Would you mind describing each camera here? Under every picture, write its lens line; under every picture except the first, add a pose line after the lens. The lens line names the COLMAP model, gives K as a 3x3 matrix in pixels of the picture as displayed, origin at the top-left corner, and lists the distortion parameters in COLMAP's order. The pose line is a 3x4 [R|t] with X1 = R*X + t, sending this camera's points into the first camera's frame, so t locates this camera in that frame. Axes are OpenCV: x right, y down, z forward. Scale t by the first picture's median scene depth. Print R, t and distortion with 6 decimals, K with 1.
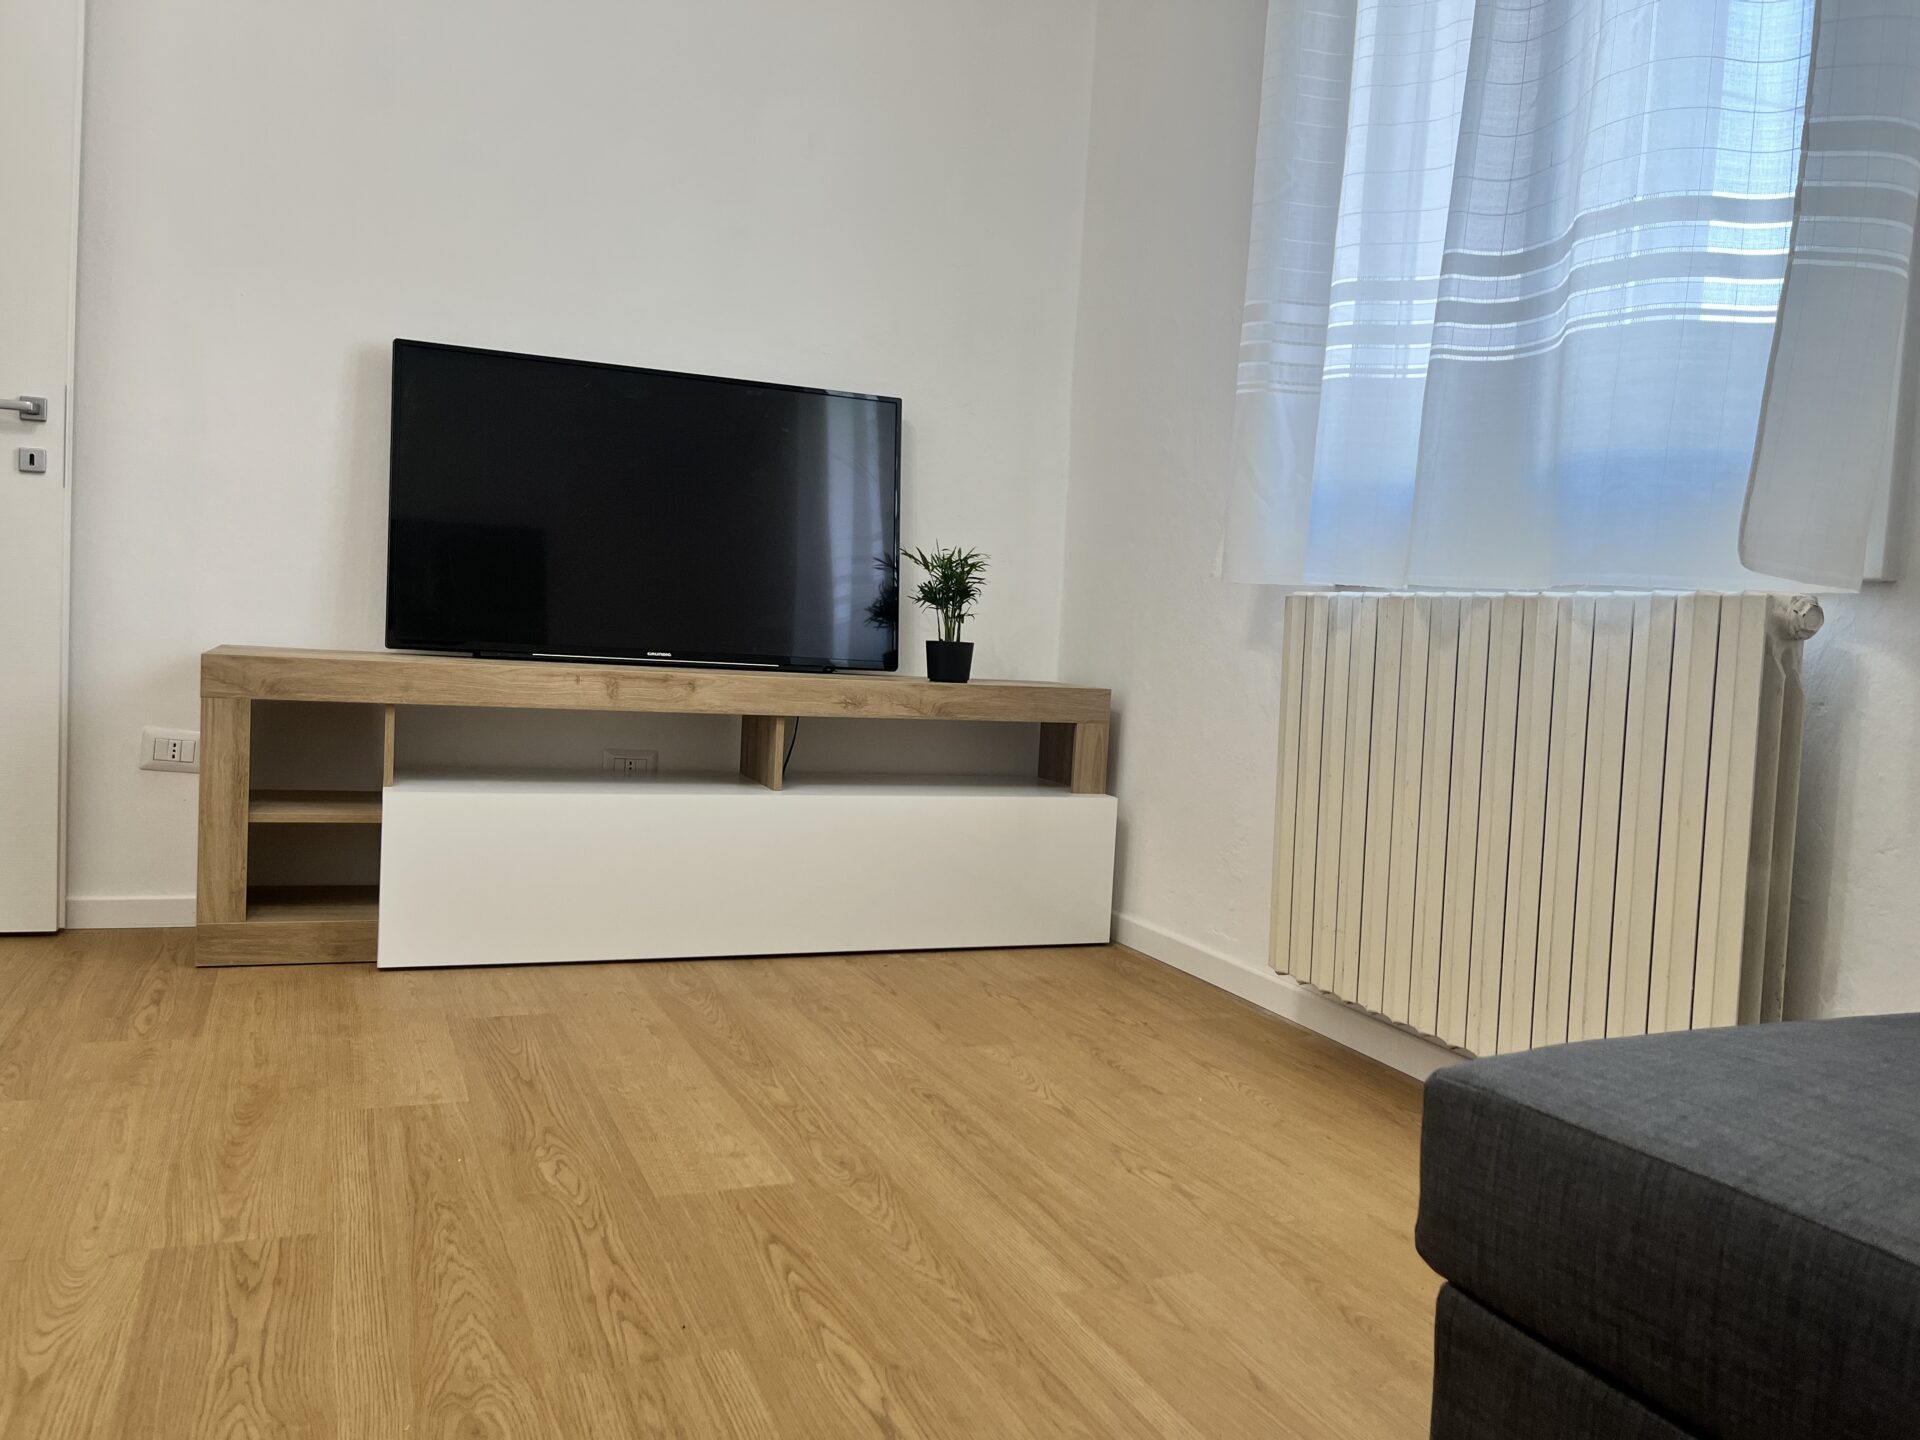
lens RADIAL K [[1470.3, 0, 950.9], [0, 1470.3, 708.4], [0, 0, 1]] dist [0.026895, -0.028579]
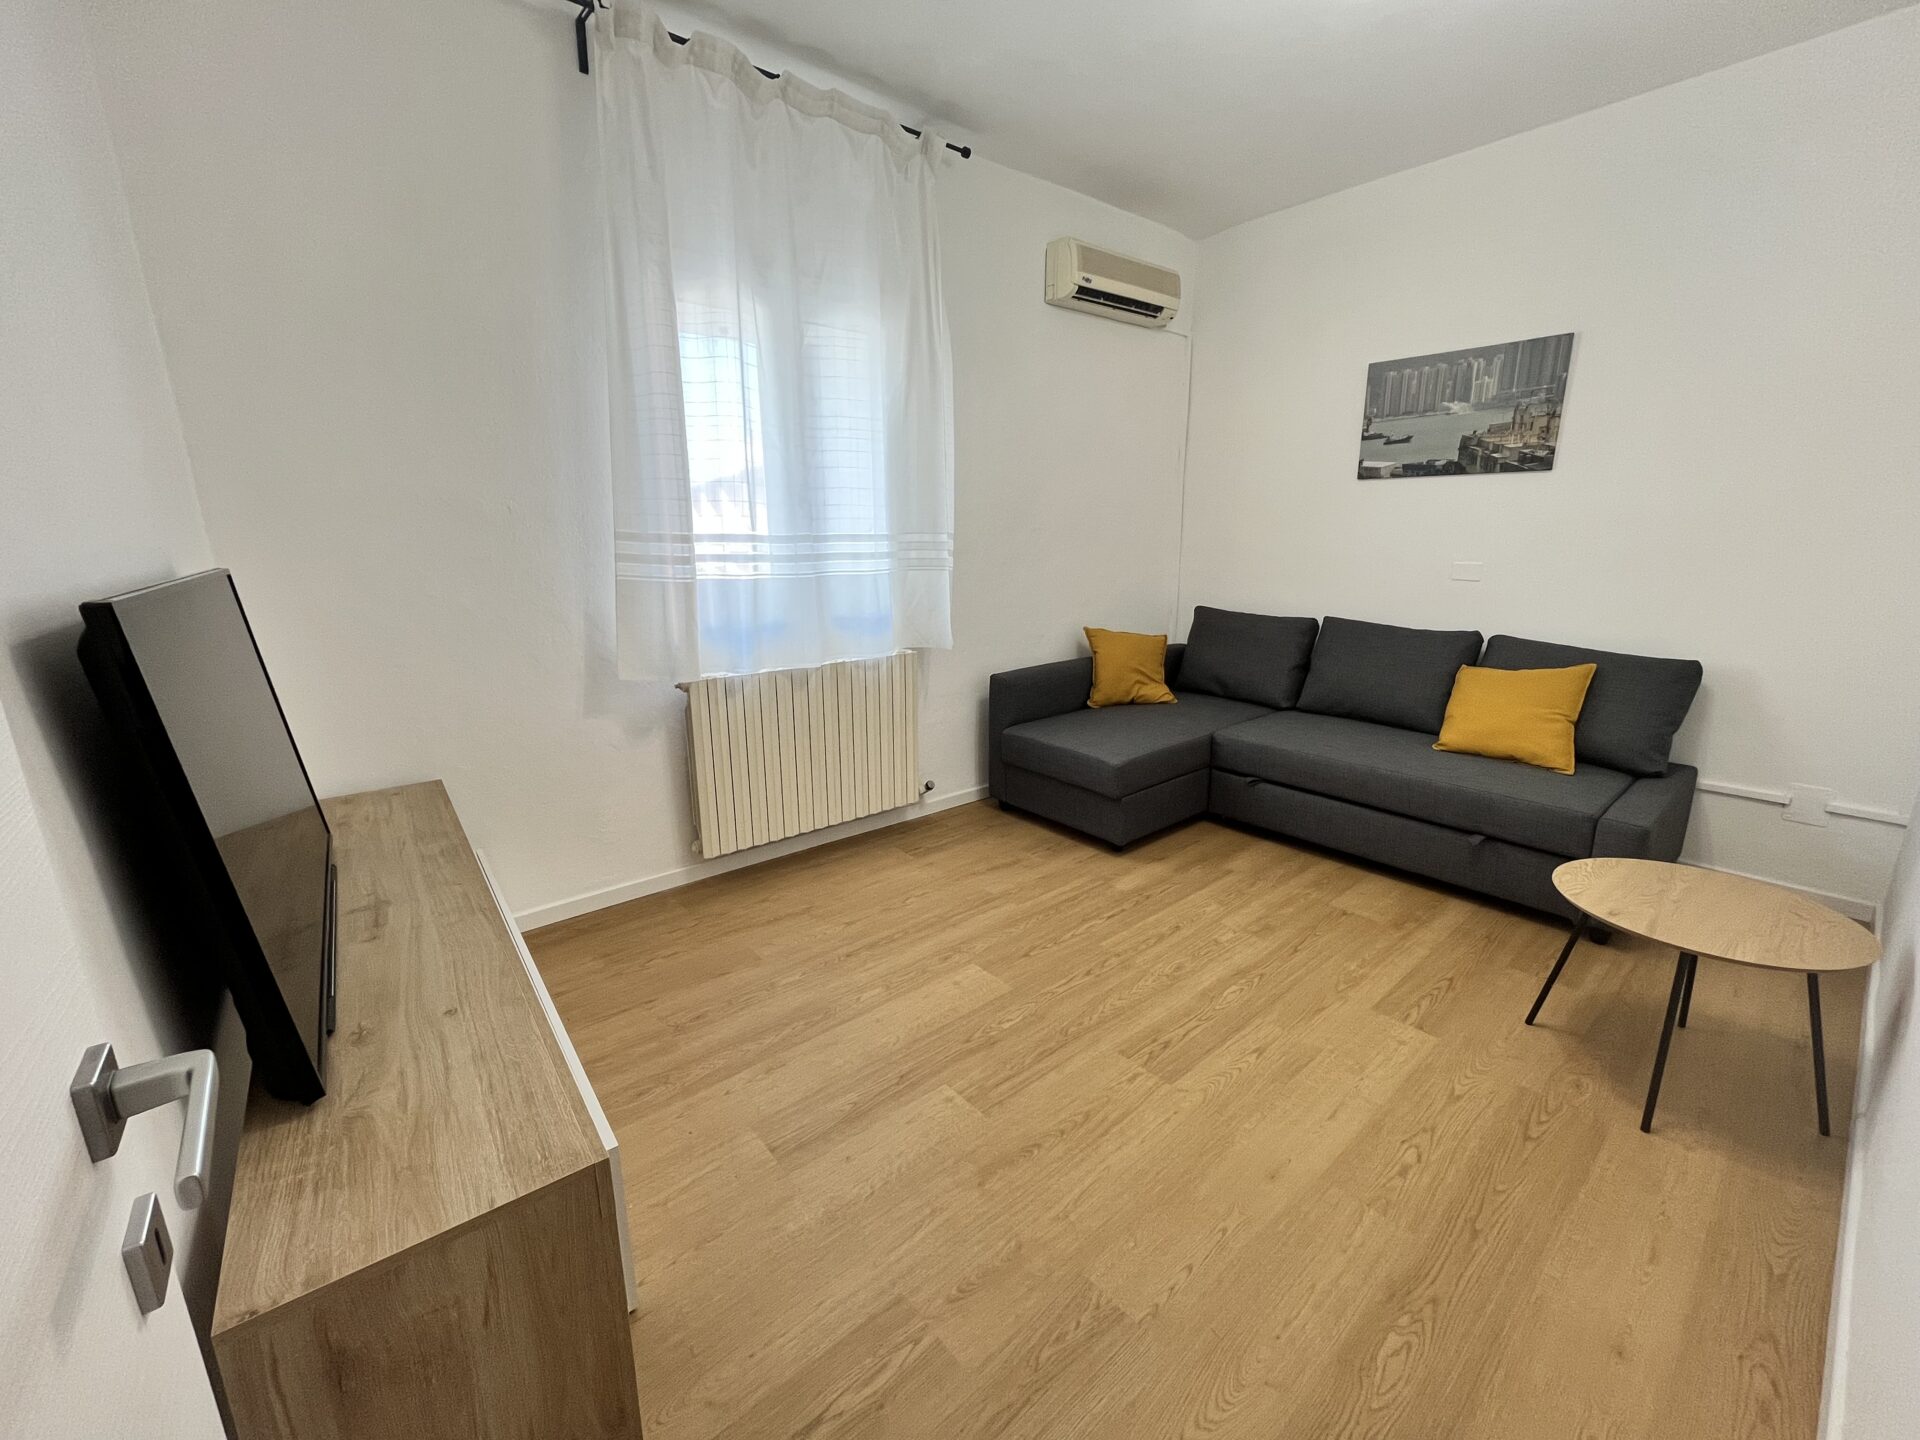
lens RADIAL K [[786.9, 0, 952.5], [0, 786.9, 713.0], [0, 0, 1]] dist [-0.007937, -0.000155]
pose [[-0.293451, -0.272066, 0.916442, -1.162968], [0.051537, 0.952751, 0.299348, -0.460754], [-0.954584, 0.135075, -0.265564, 1.308501]]
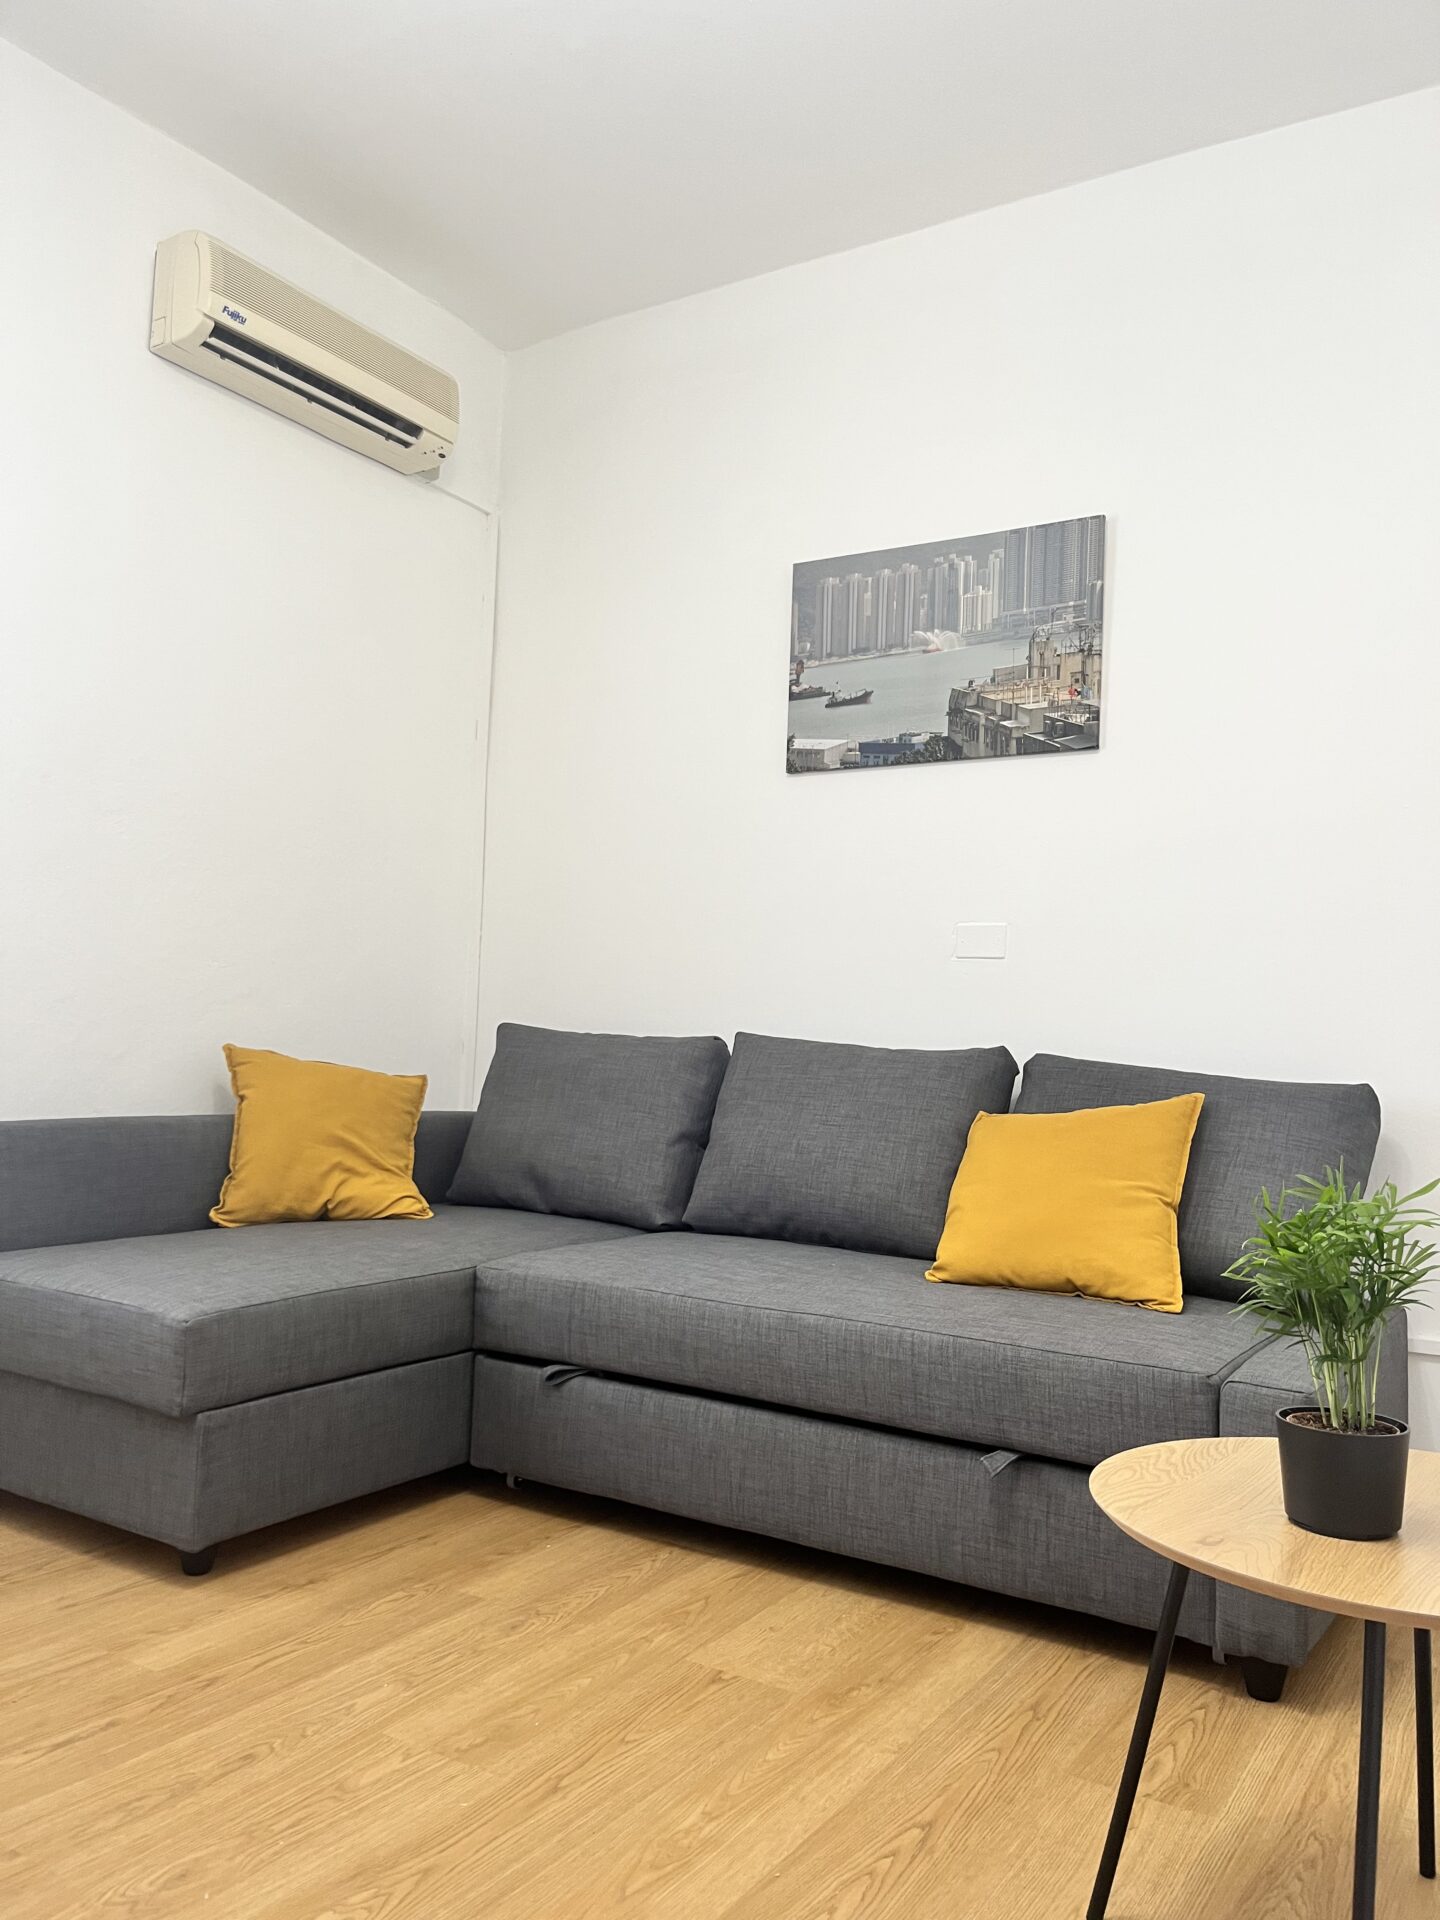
lens RADIAL K [[1470.3, 0, 717.6], [0, 1470.3, 962.5], [0, 0, 1]] dist [0.026895, -0.028579]
pose [[-0.566603, -0.027434, 0.823534, -1.012269], [-0.018318, 0.999618, 0.020697, -0.176356], [-0.823787, -0.003358, -0.566889, 0.888230]]
